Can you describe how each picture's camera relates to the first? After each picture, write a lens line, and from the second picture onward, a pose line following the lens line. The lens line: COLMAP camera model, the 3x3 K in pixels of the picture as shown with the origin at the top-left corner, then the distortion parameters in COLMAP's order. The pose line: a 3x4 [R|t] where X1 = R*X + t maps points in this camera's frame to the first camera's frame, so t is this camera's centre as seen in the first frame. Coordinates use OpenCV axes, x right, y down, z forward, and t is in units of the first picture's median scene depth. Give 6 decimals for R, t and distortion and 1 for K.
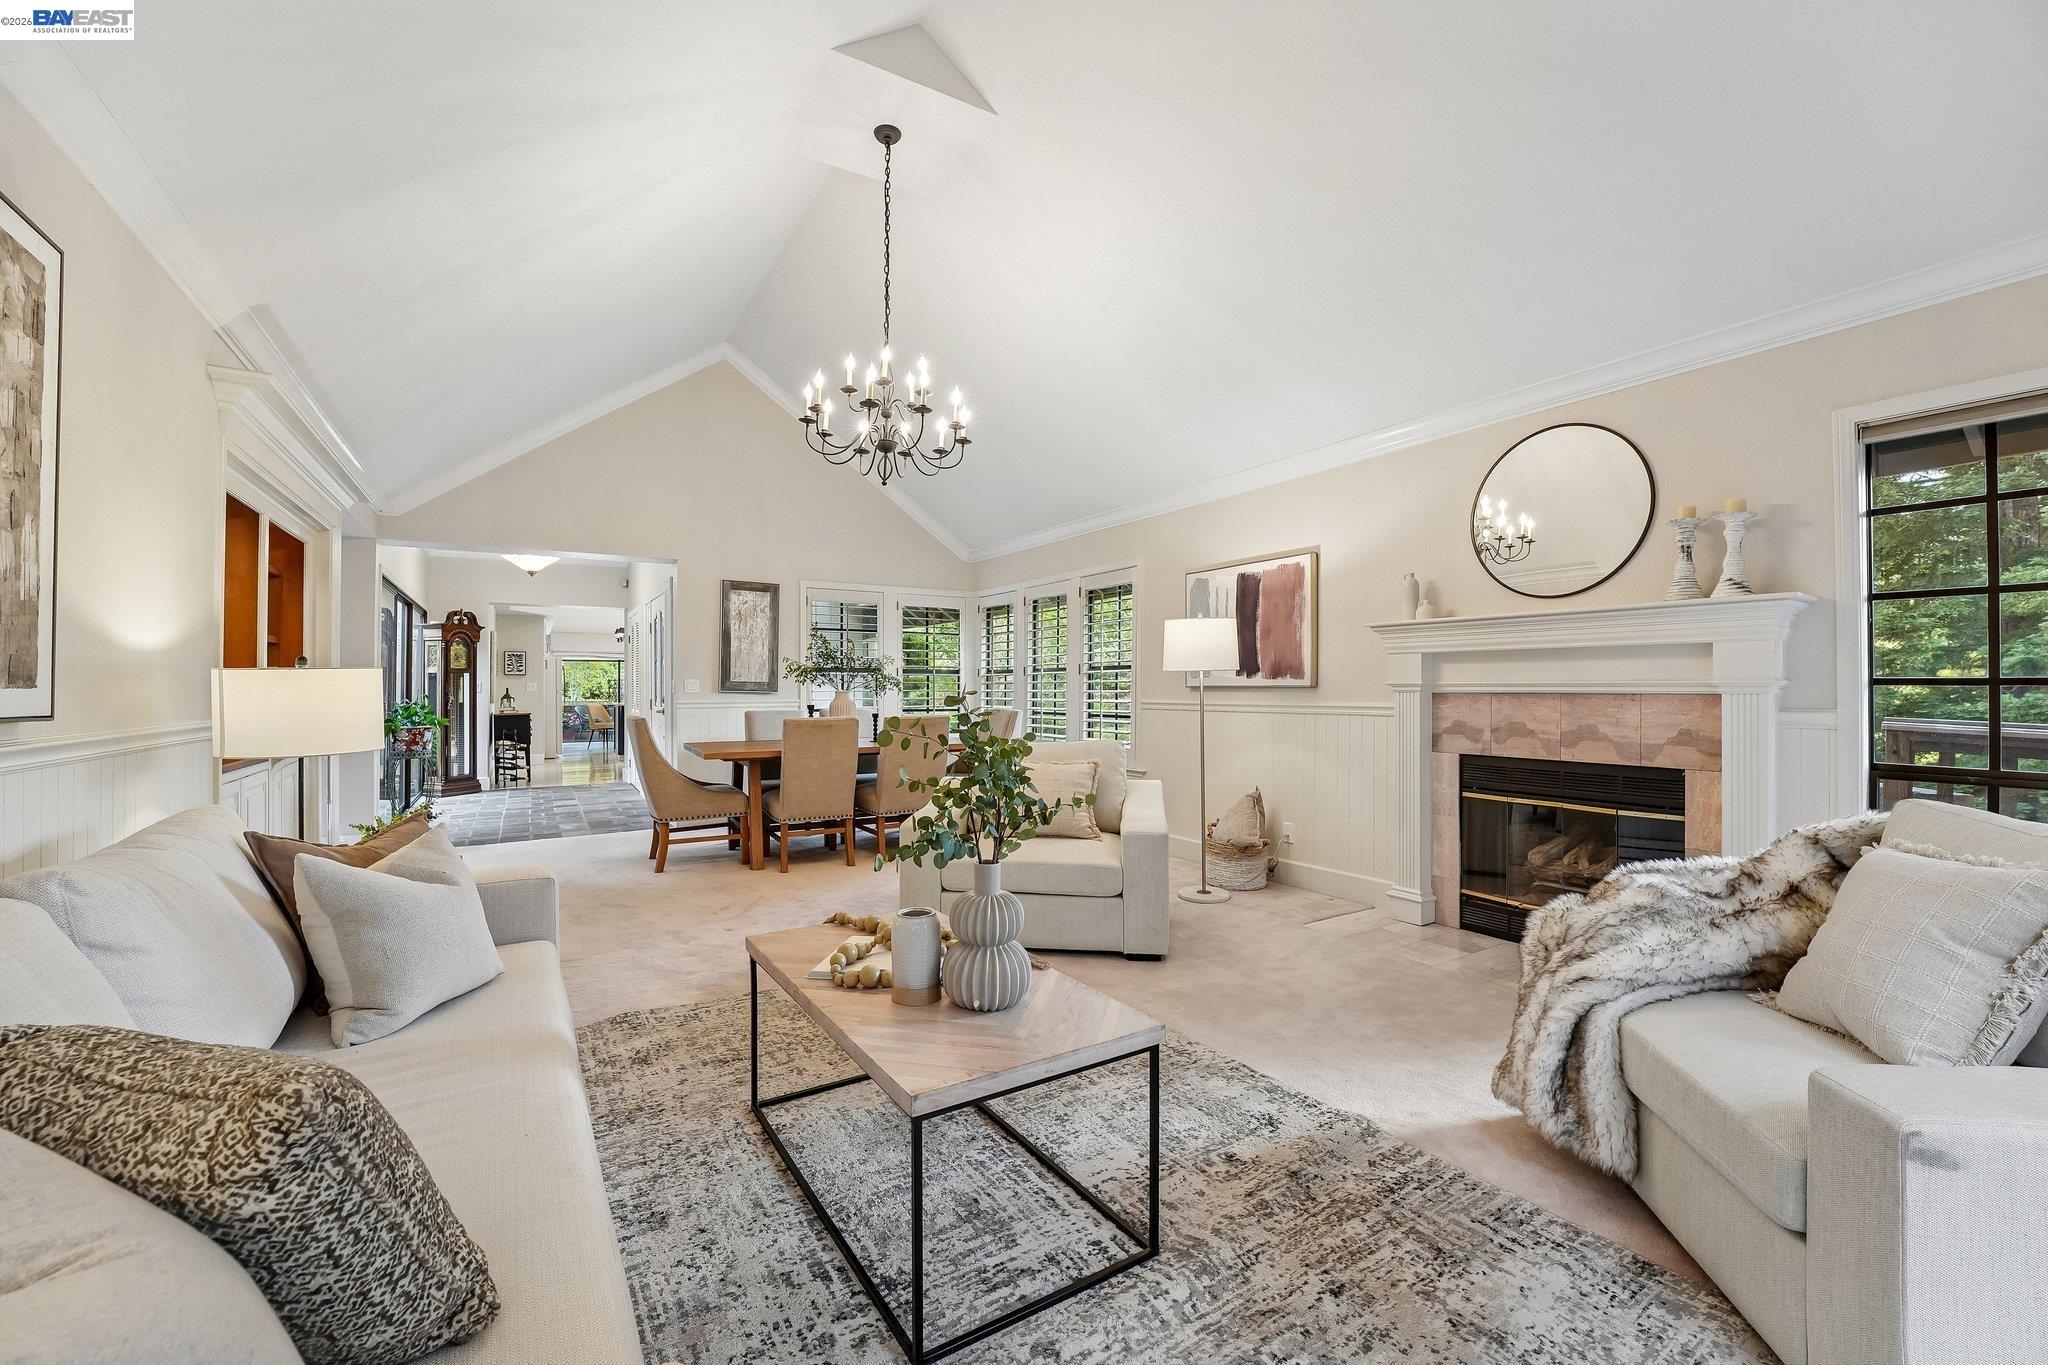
lens RADIAL K [[828.7, 0, 1012.4], [0, 828.7, 684.6], [0, 0, 1]] dist [-0.027224, 0.002109]
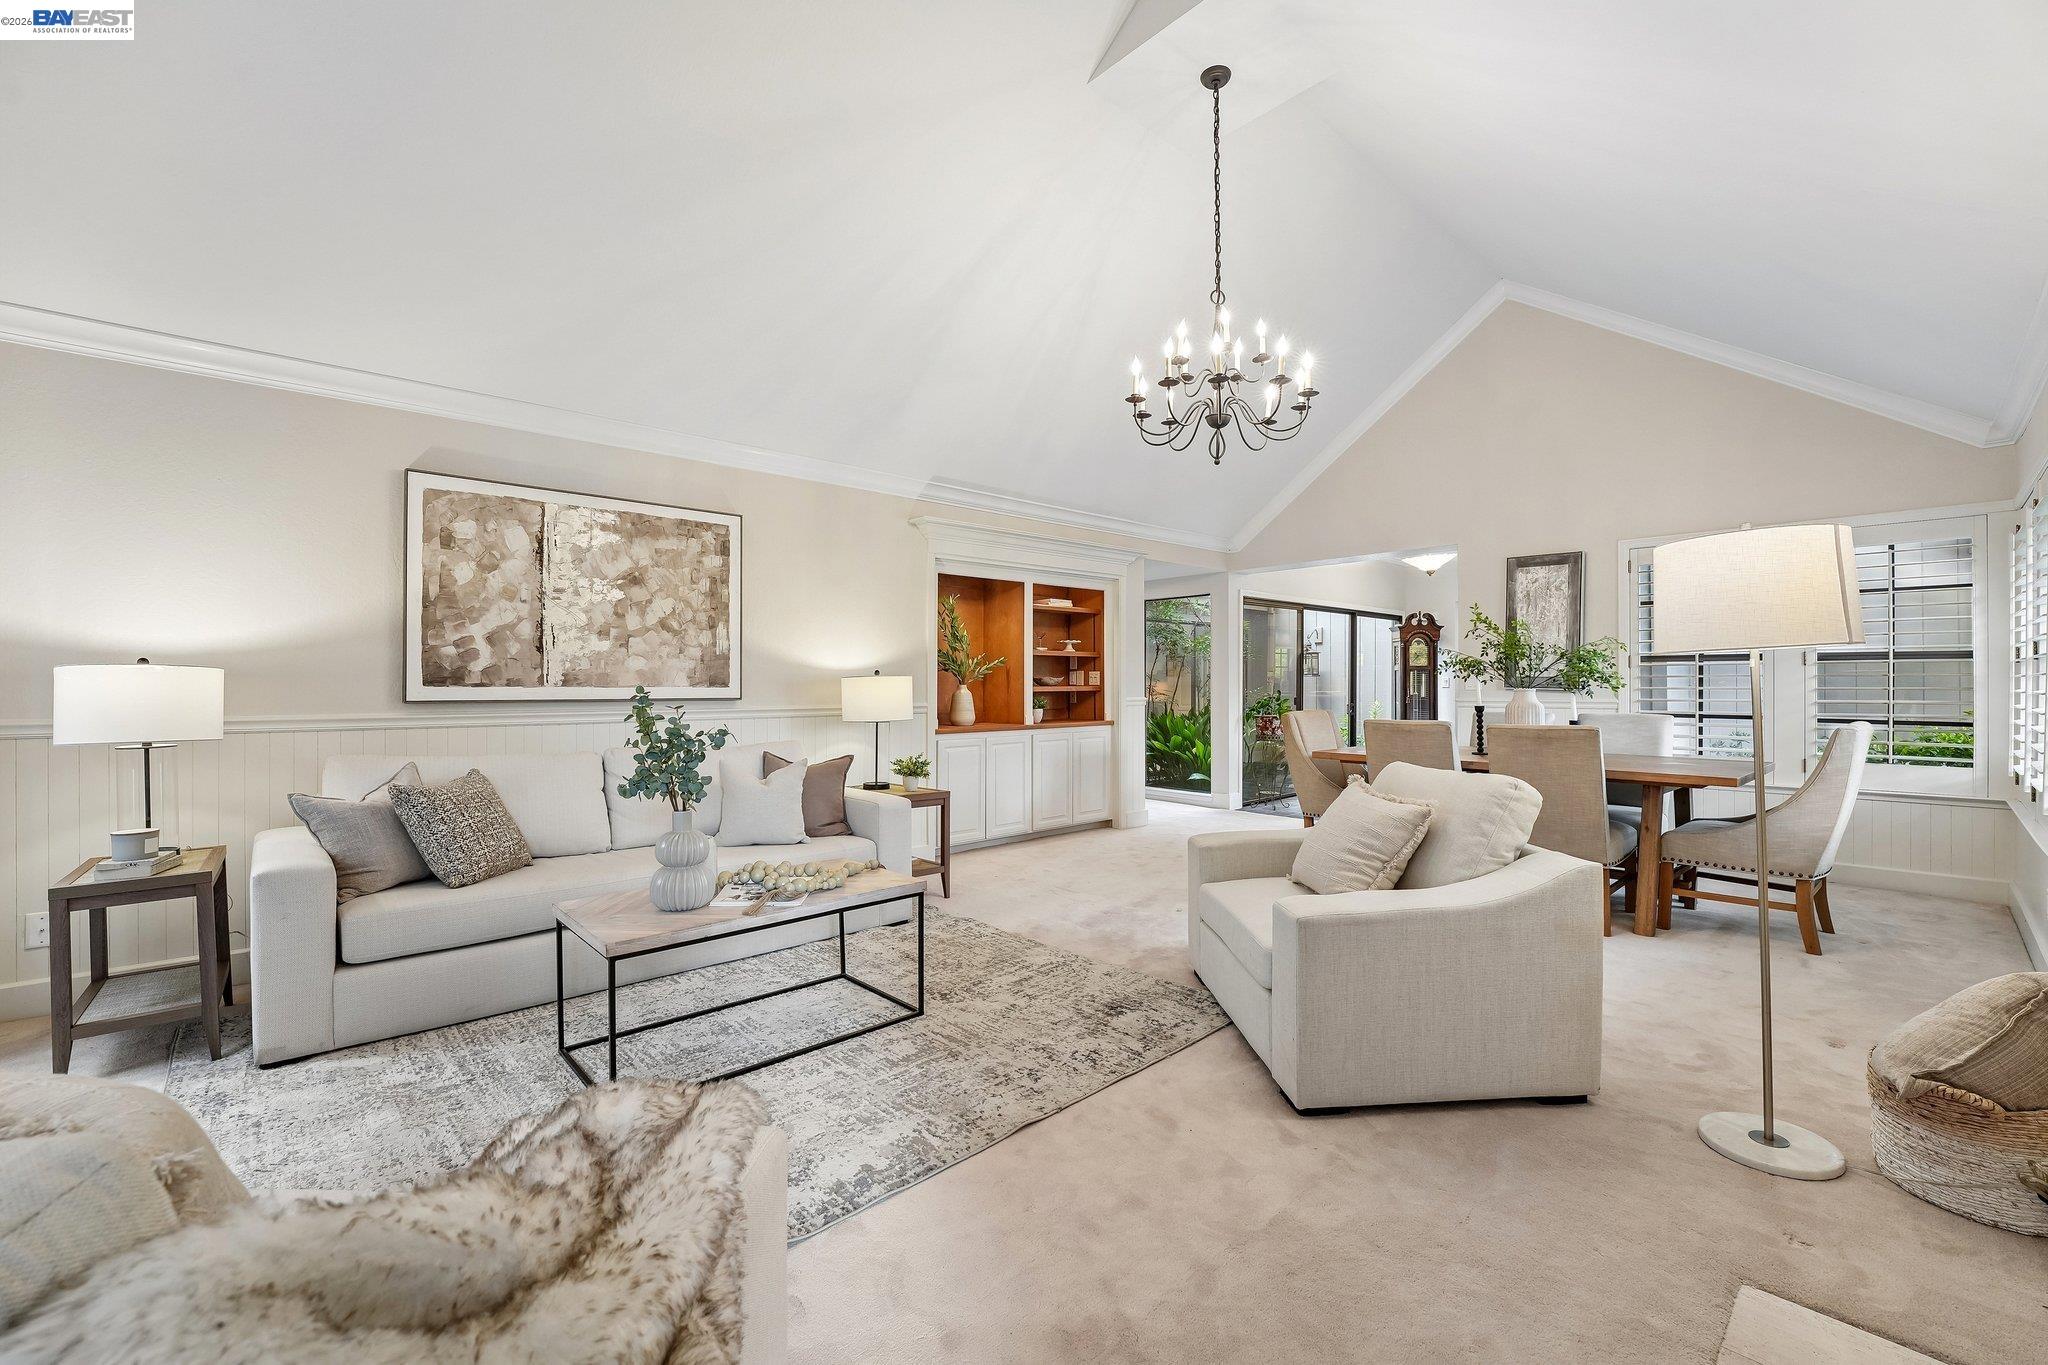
lens RADIAL K [[828.7, 0, 1015.1], [0, 828.7, 686.5], [0, 0, 1]] dist [-0.027224, 0.002109]
pose [[0.187550, 0.004248, -0.982246, 0.544257], [0.006165, 0.999966, 0.005502, -0.002350], [0.982236, -0.007087, 0.187518, 0.473746]]
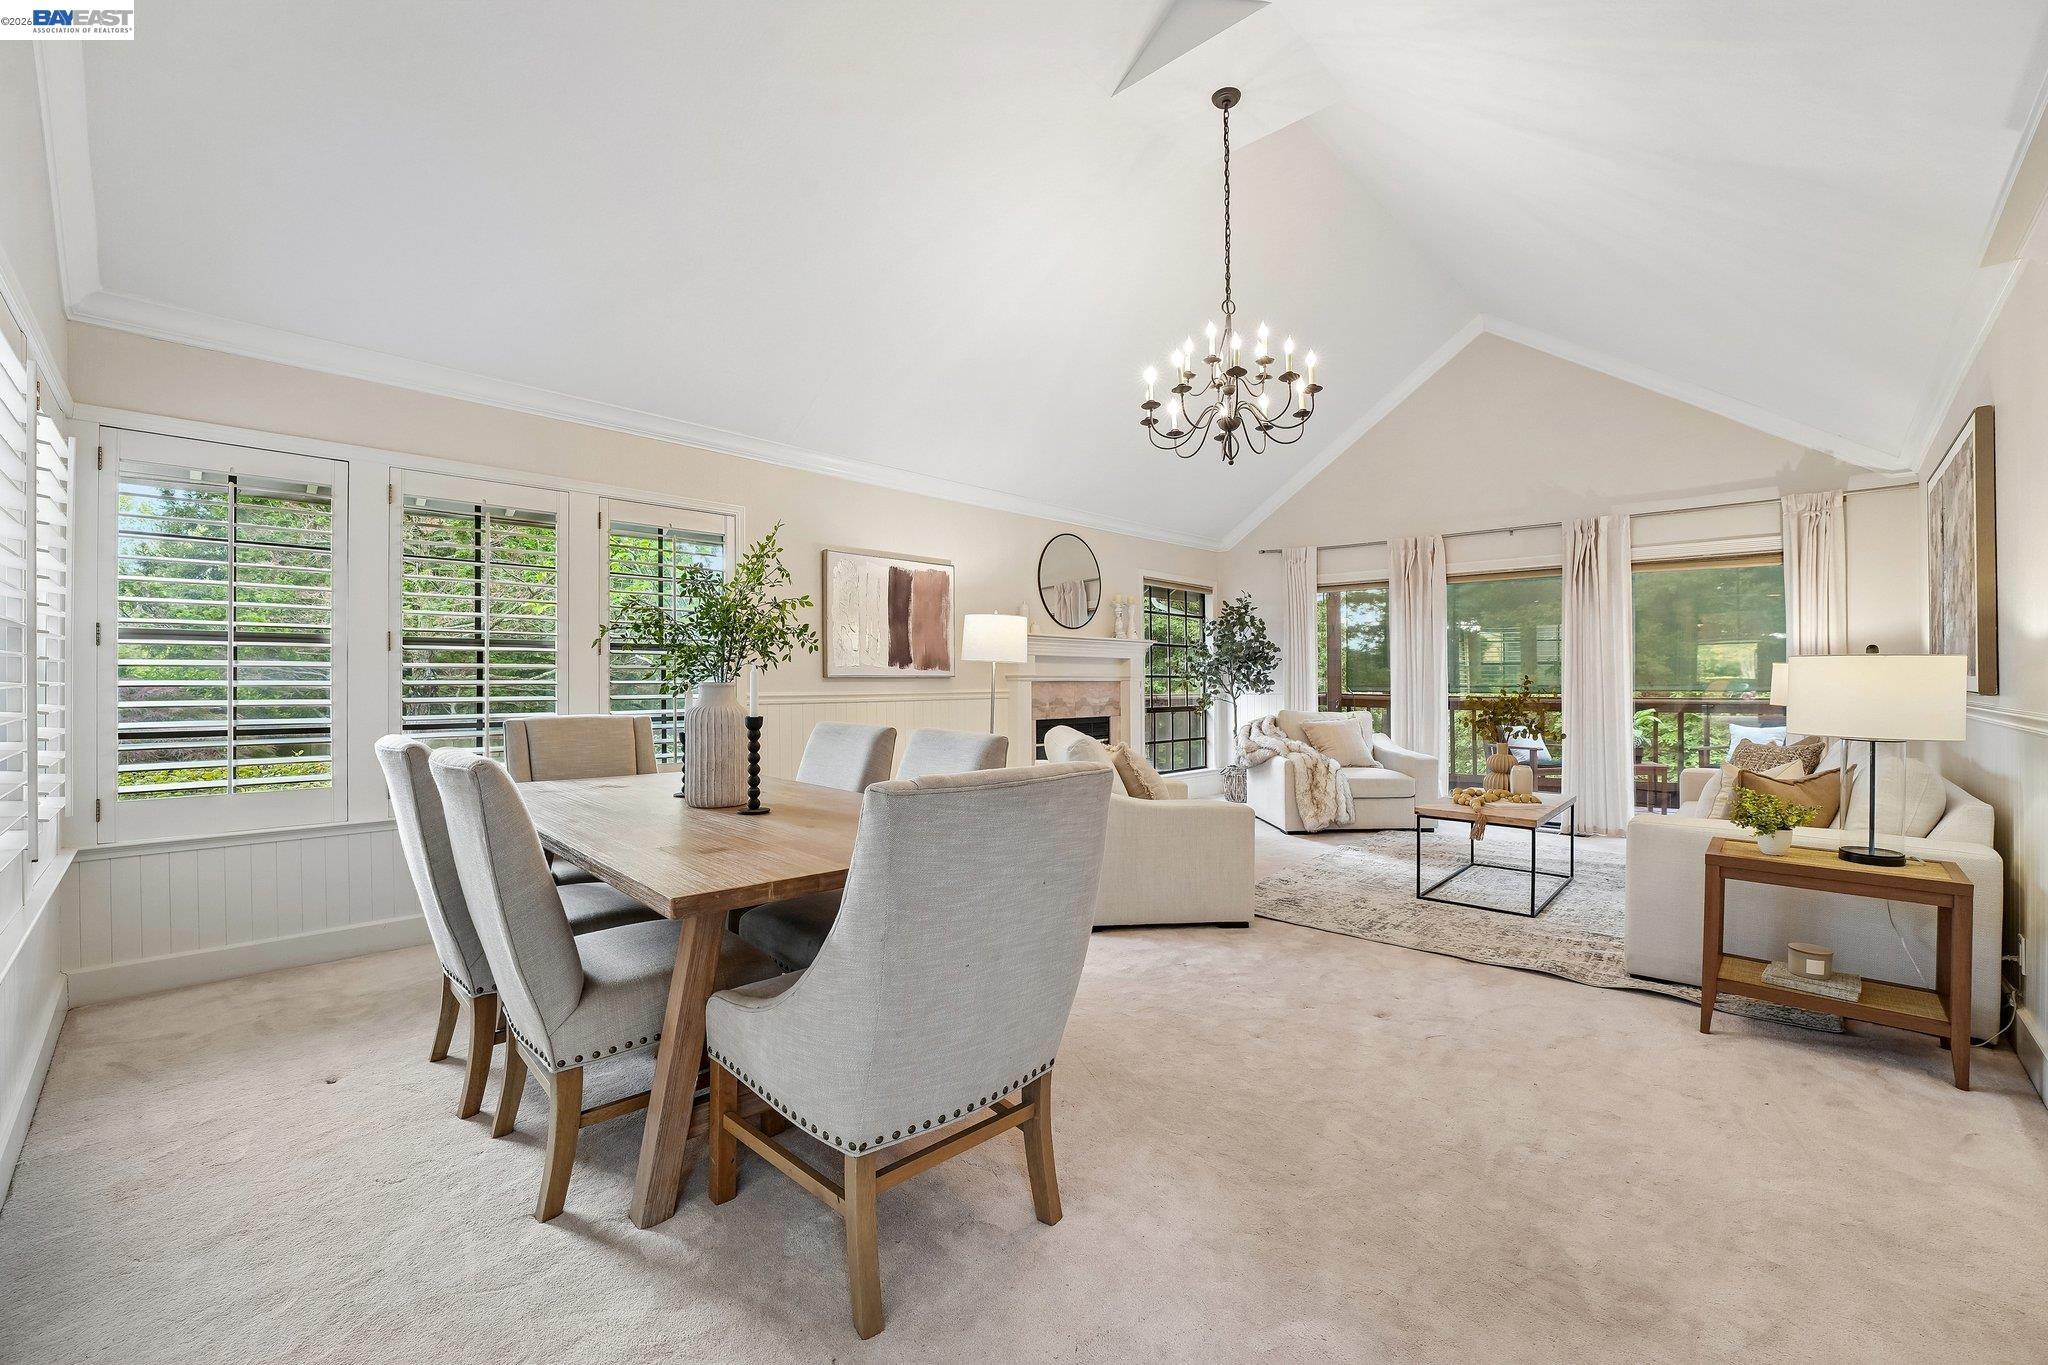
lens RADIAL K [[828.7, 0, 1019.4], [0, 828.7, 678.8], [0, 0, 1]] dist [-0.027224, 0.002109]
pose [[-0.260647, 0.002286, 0.965431, -0.787370], [-0.003135, 0.999990, -0.003214, 0.008133], [-0.965429, -0.003864, -0.260637, 1.155366]]
